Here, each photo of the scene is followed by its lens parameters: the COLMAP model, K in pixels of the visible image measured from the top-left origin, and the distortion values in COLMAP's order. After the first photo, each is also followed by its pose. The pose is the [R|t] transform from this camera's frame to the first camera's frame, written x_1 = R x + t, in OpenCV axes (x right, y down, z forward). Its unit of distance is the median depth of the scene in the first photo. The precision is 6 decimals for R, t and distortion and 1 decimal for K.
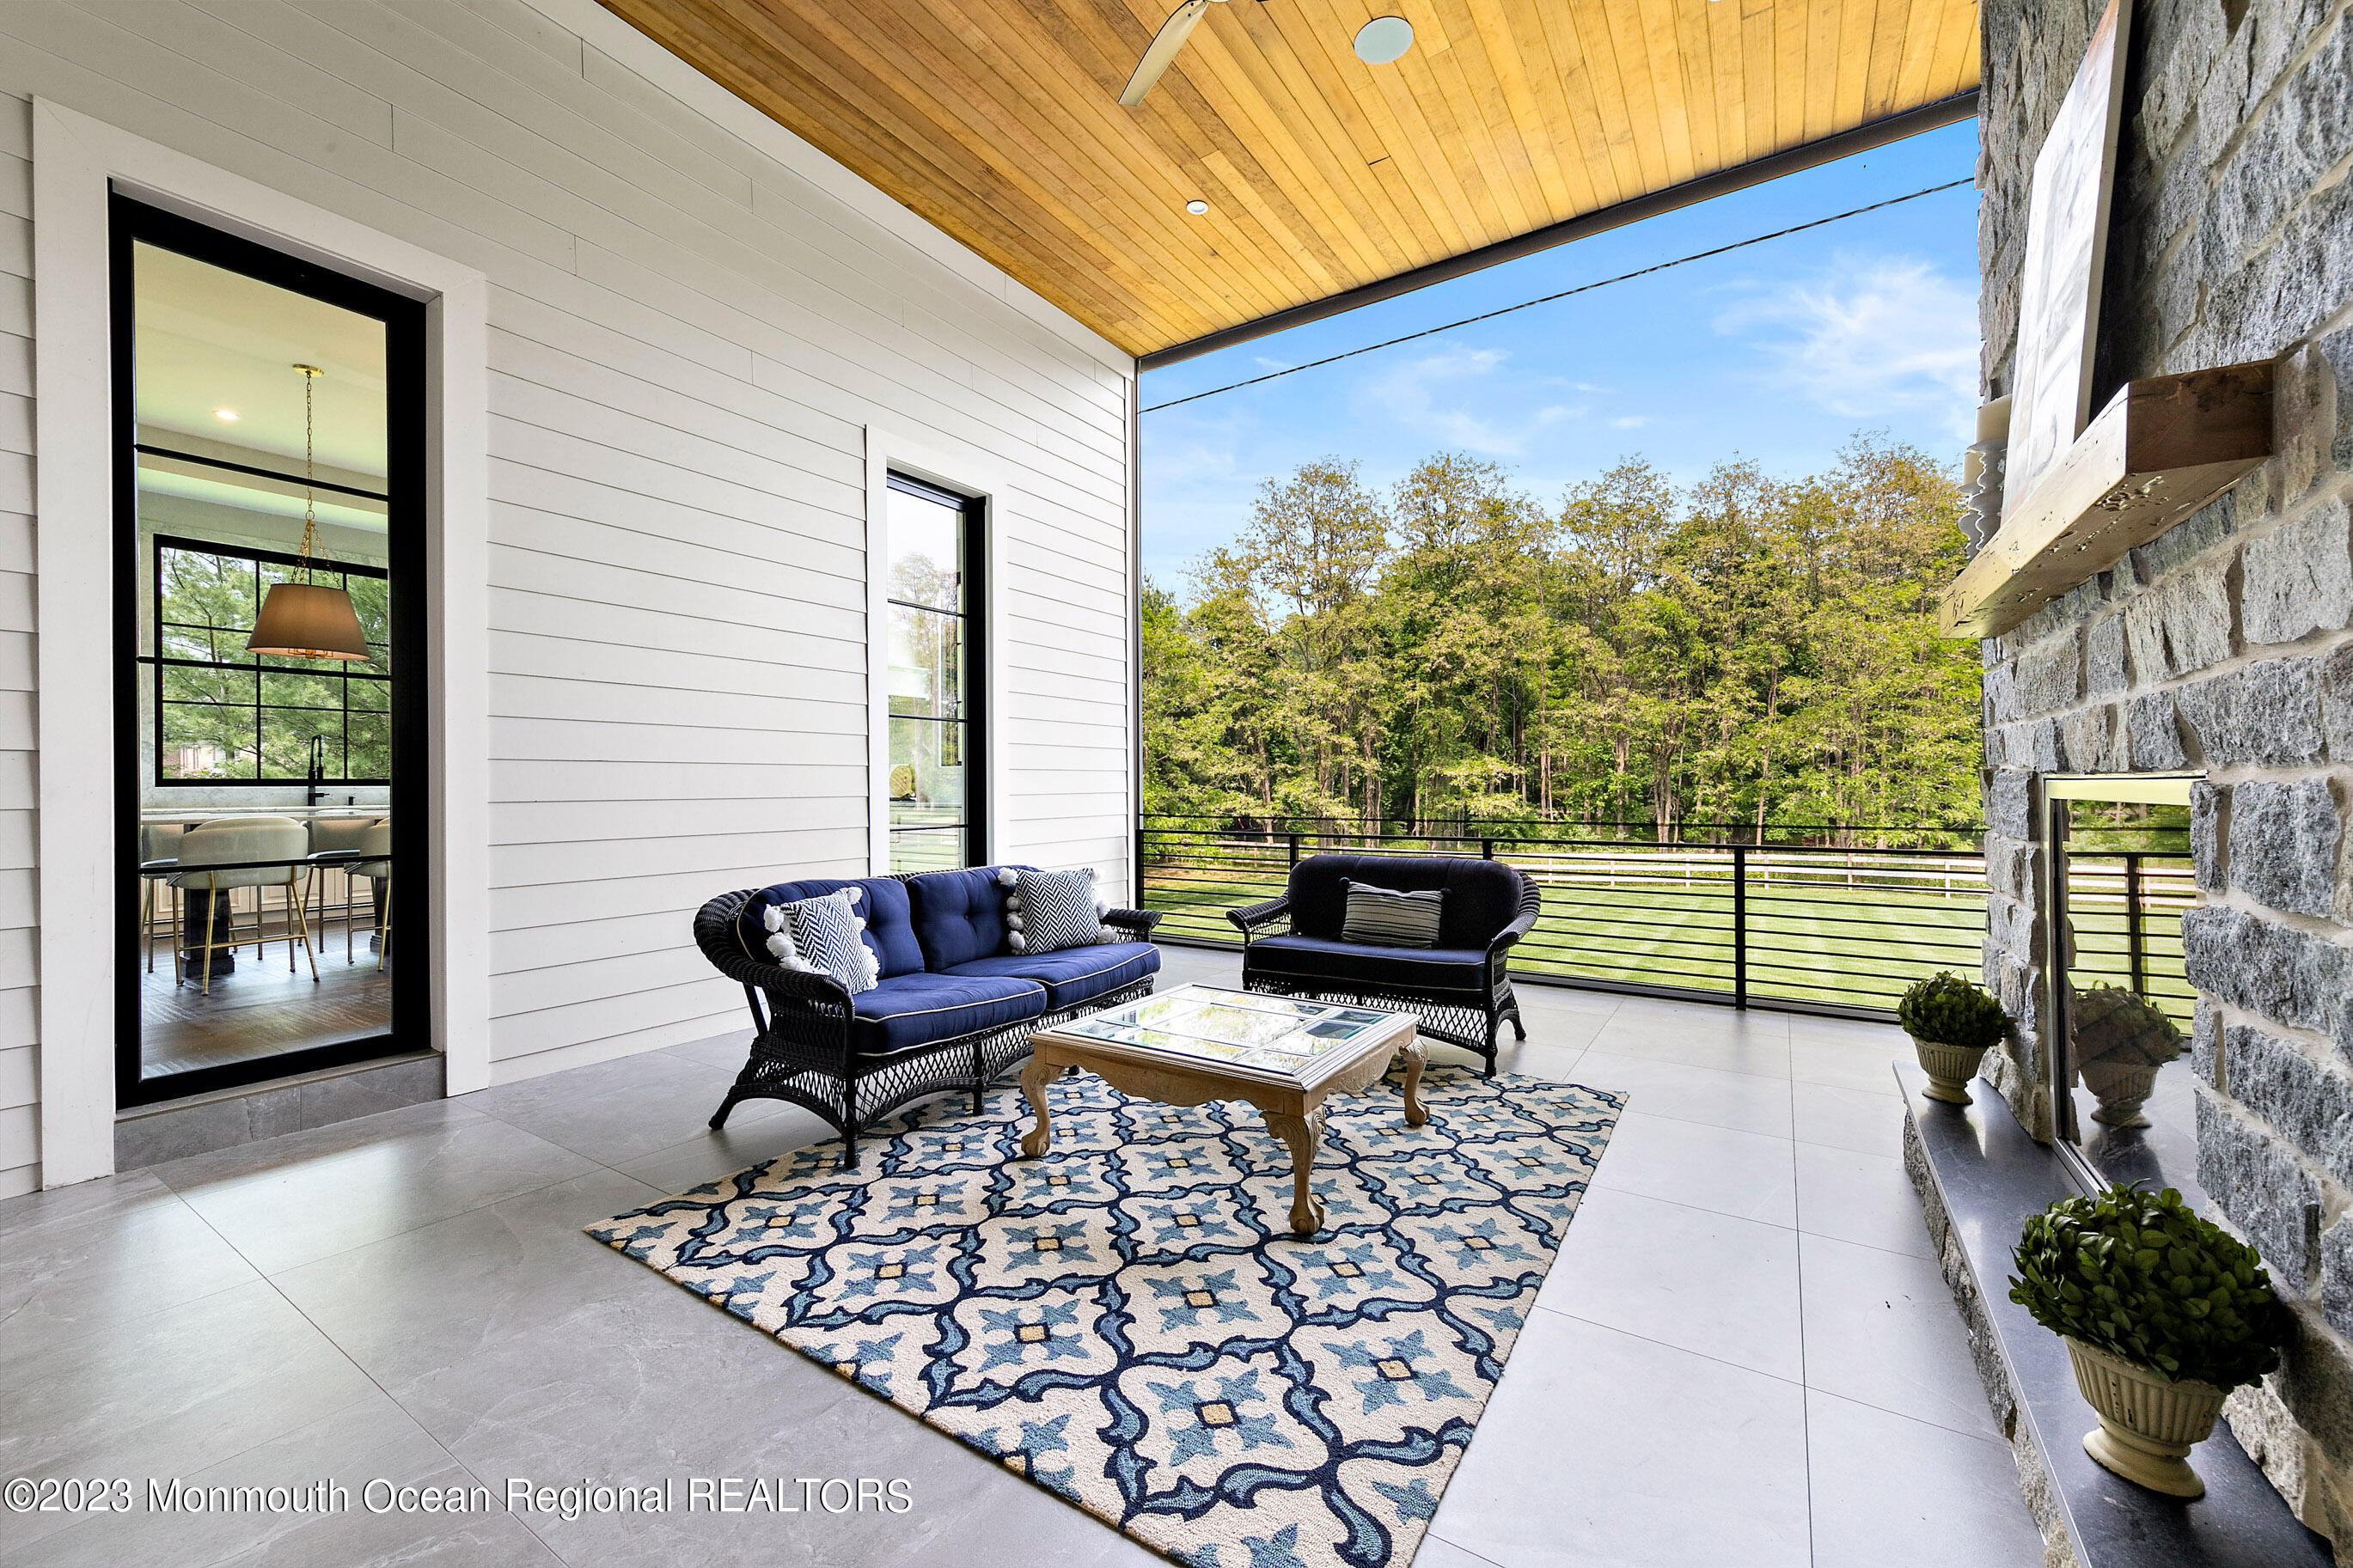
lens RADIAL K [[919.6, 0, 1188.9], [0, 919.6, 777.4], [0, 0, 1]] dist [0.013654, -0.000599]
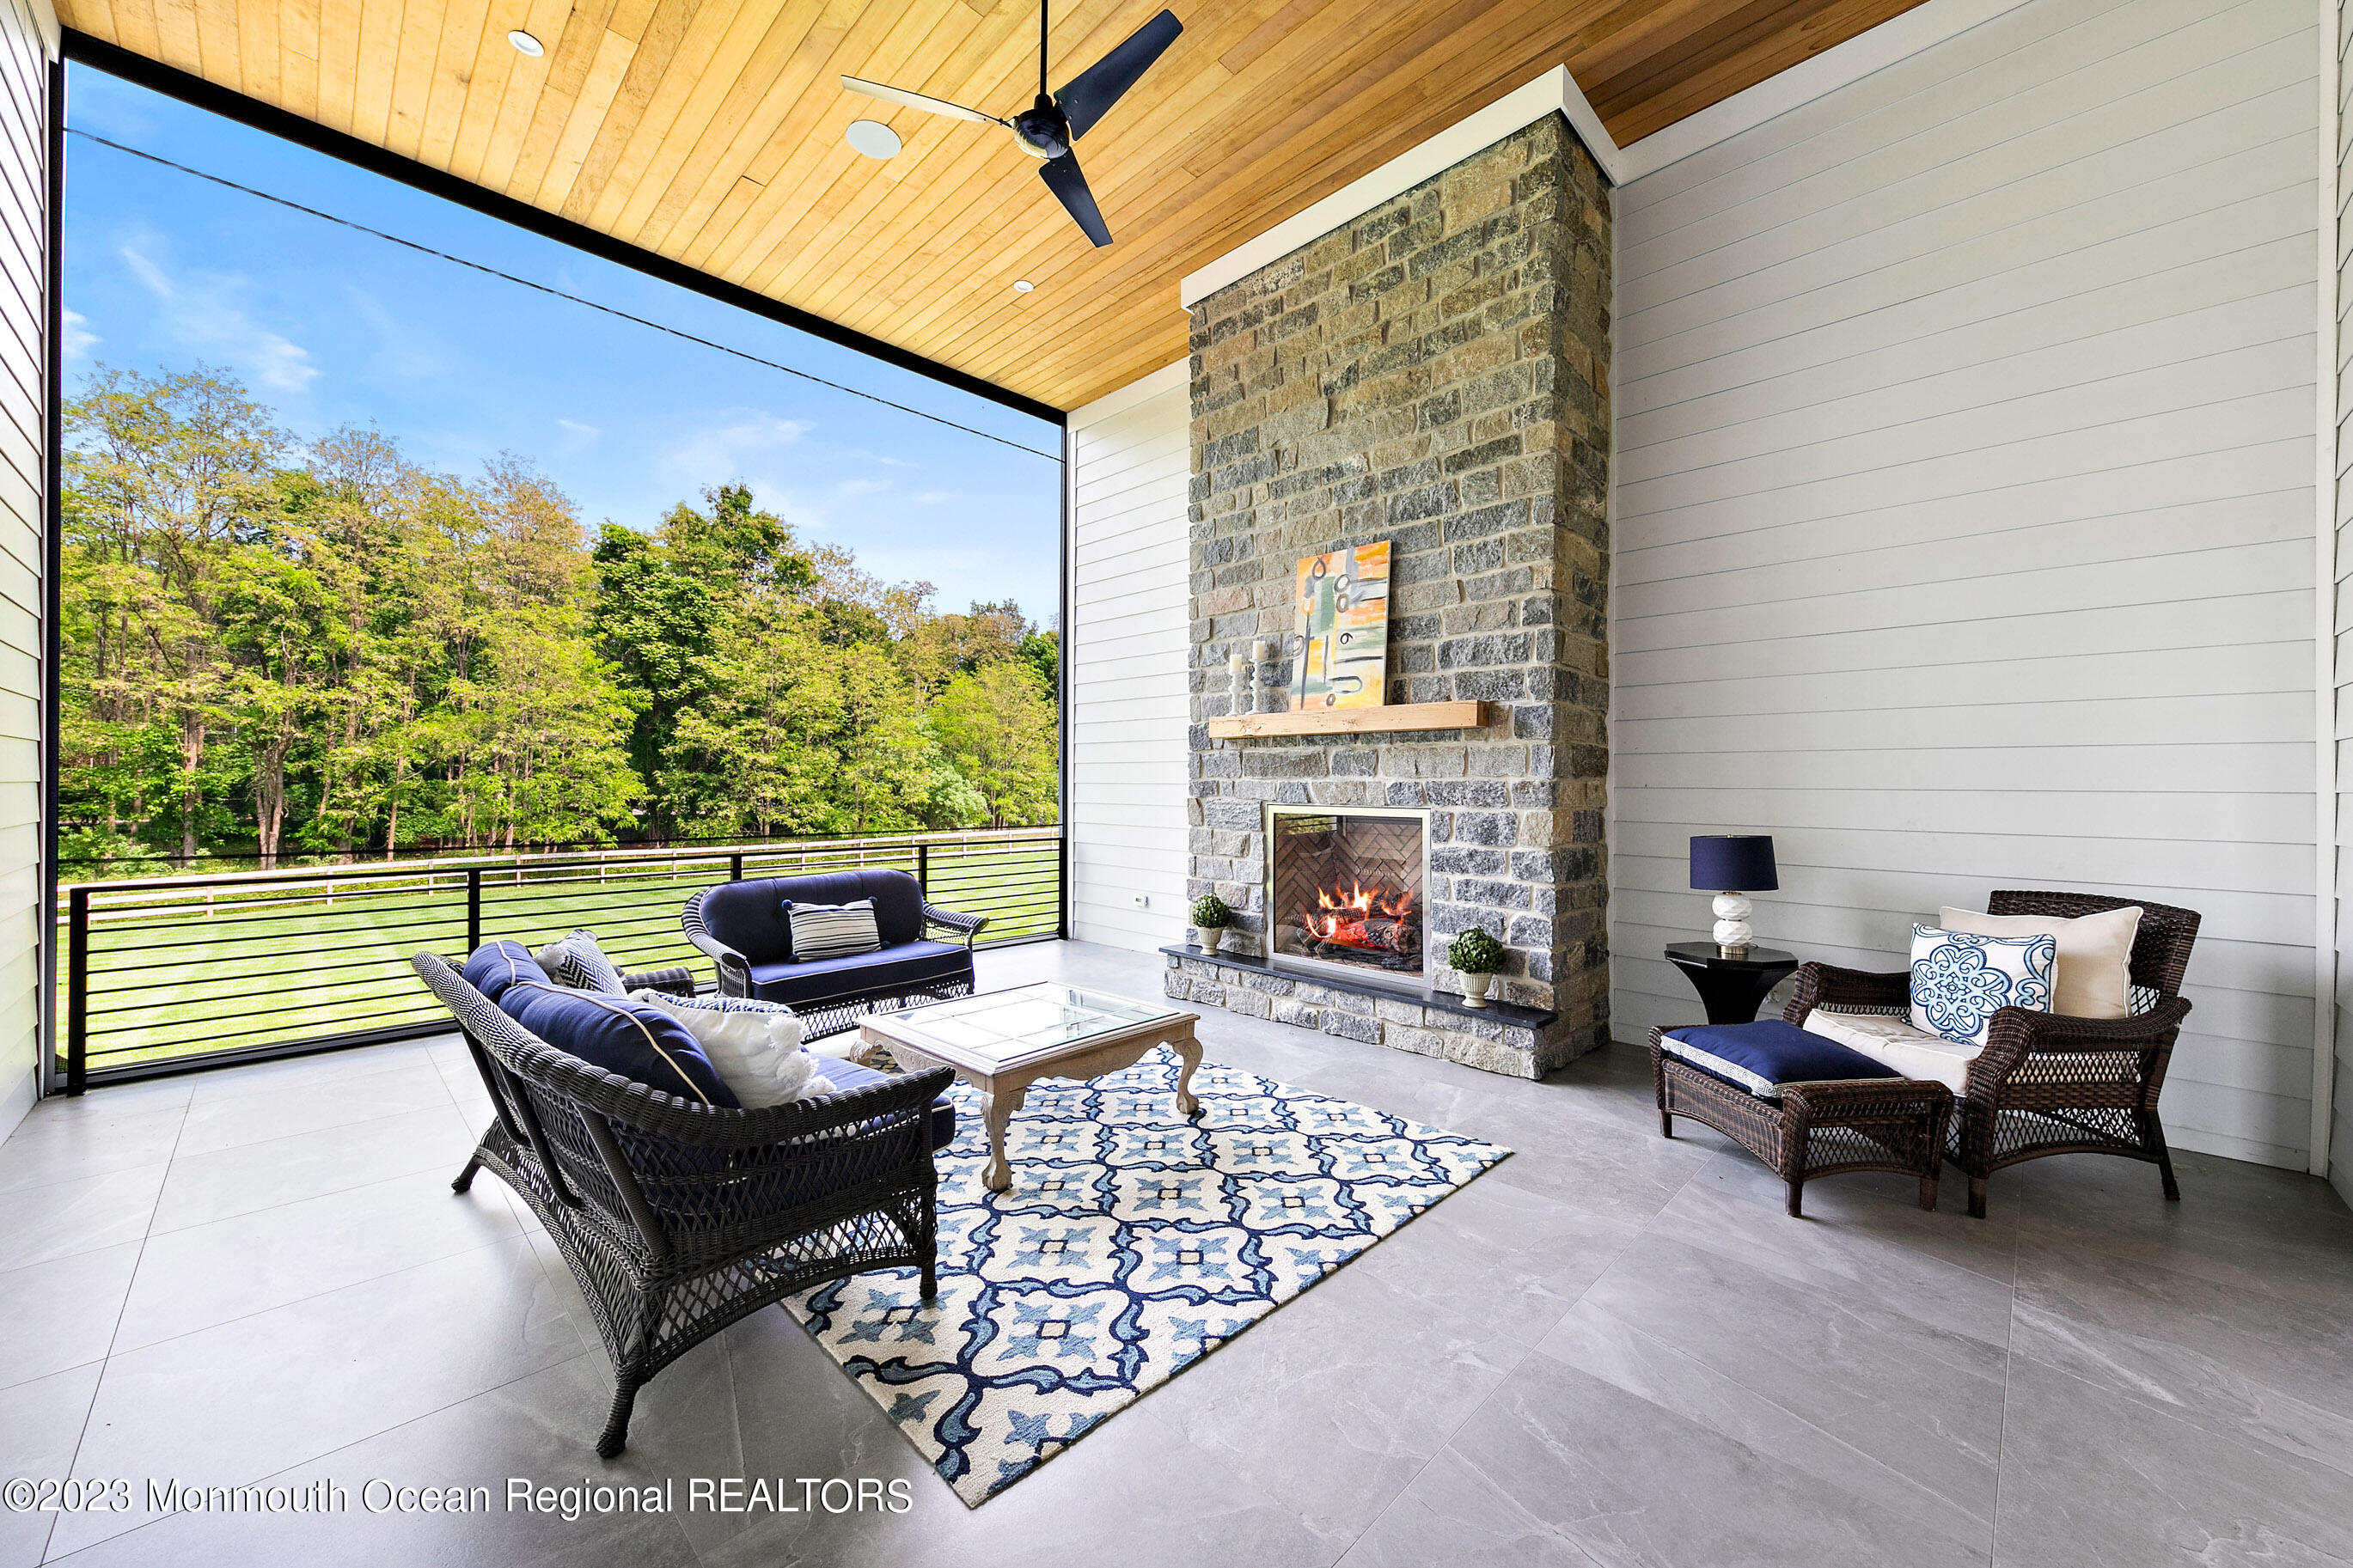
lens RADIAL K [[868.0, 0, 1165.8], [0, 868.0, 785.7], [0, 0, 1]] dist [0.015469, 0.000123]
pose [[0.214740, 0.004490, 0.976661, -0.095018], [-0.014820, 0.999889, -0.001338, -0.002981], [-0.976559, -0.014187, 0.214782, 0.055689]]
